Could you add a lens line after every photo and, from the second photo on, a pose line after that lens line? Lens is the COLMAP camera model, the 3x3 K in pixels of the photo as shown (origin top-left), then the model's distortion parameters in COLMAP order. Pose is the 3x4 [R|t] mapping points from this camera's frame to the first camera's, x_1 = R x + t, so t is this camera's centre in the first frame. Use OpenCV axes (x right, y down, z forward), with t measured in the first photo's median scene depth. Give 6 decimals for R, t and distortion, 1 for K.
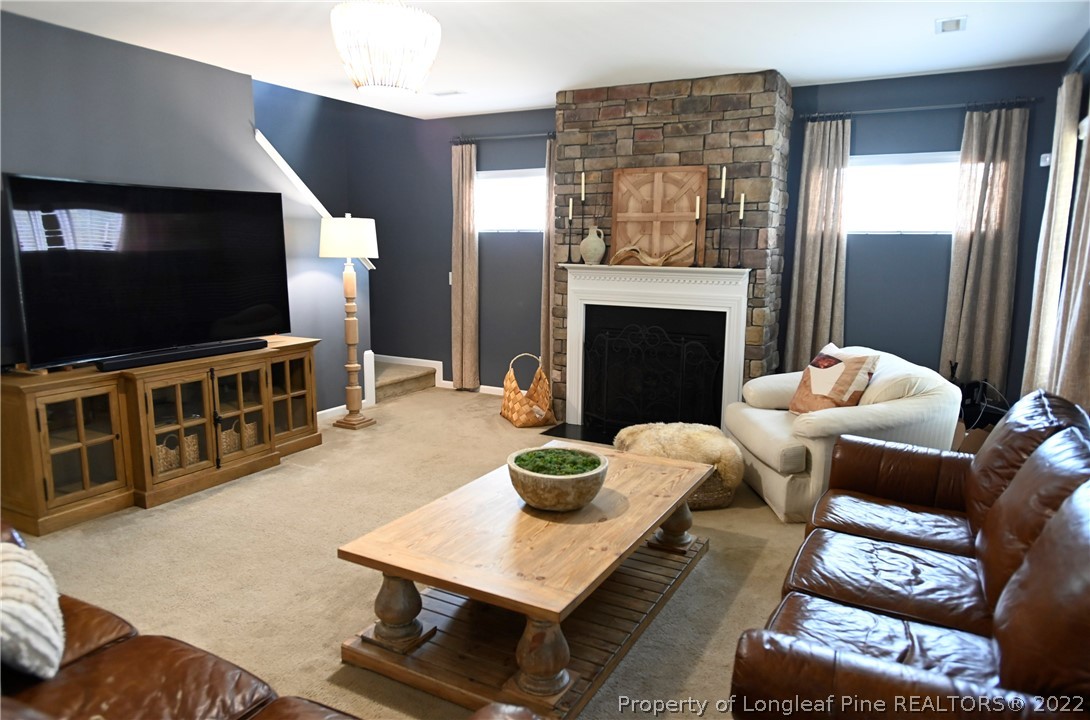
lens RADIAL K [[720.2, 0, 545.0], [0, 720.2, 360.0], [0, 0, 1]] dist [-0.006977, 0.003996]
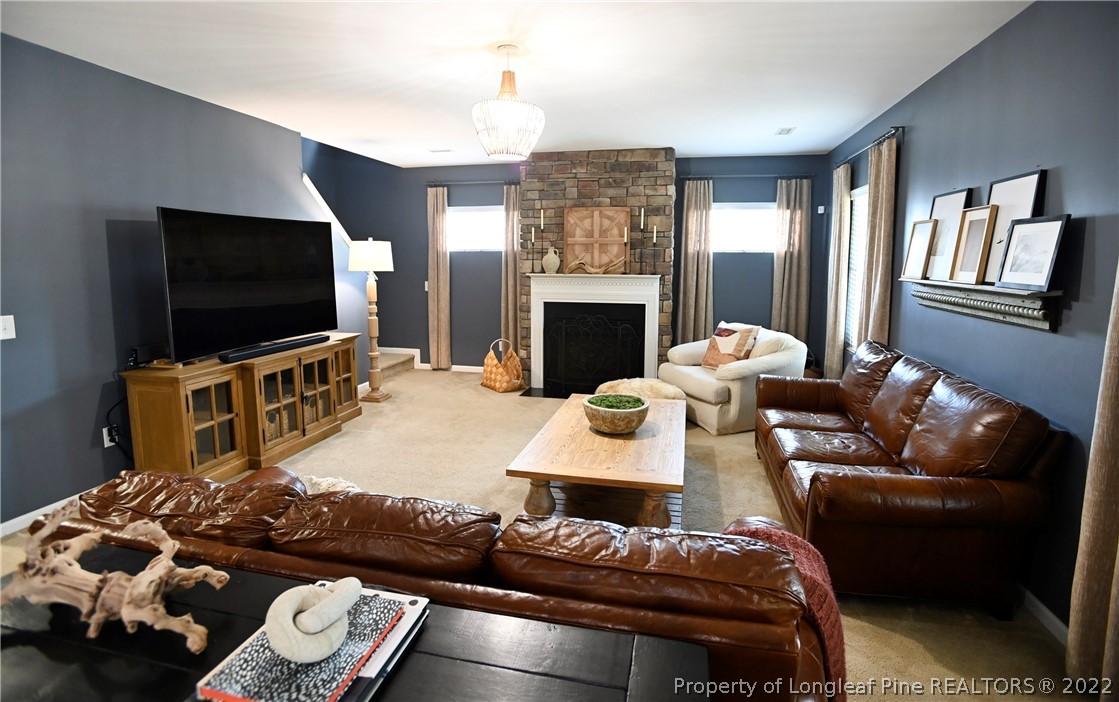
lens RADIAL K [[551.6, 0, 561.2], [0, 551.6, 324.8], [0, 0, 1]] dist [-0.054481, 0.000238]
pose [[0.962004, -0.037484, 0.270449, -0.228221], [0.048963, 0.998158, -0.035820, 0.008676], [-0.268608, 0.047701, 0.962068, -0.050719]]
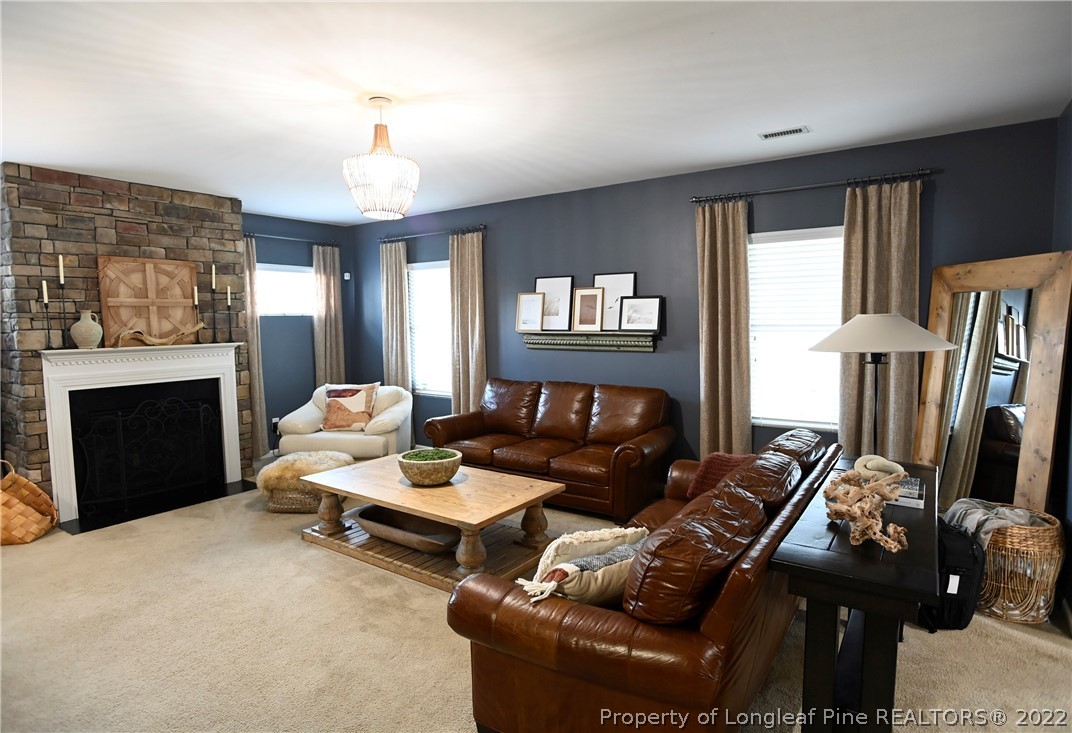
lens RADIAL K [[585.0, 0, 536.0], [0, 585.0, 366.5], [0, 0, 1]] dist [0.000572, 0.000412]
pose [[0.116852, -0.092737, 0.988810, -0.704815], [0.176664, 0.981693, 0.071192, -0.061181], [-0.977310, 0.166368, 0.131096, 0.320850]]
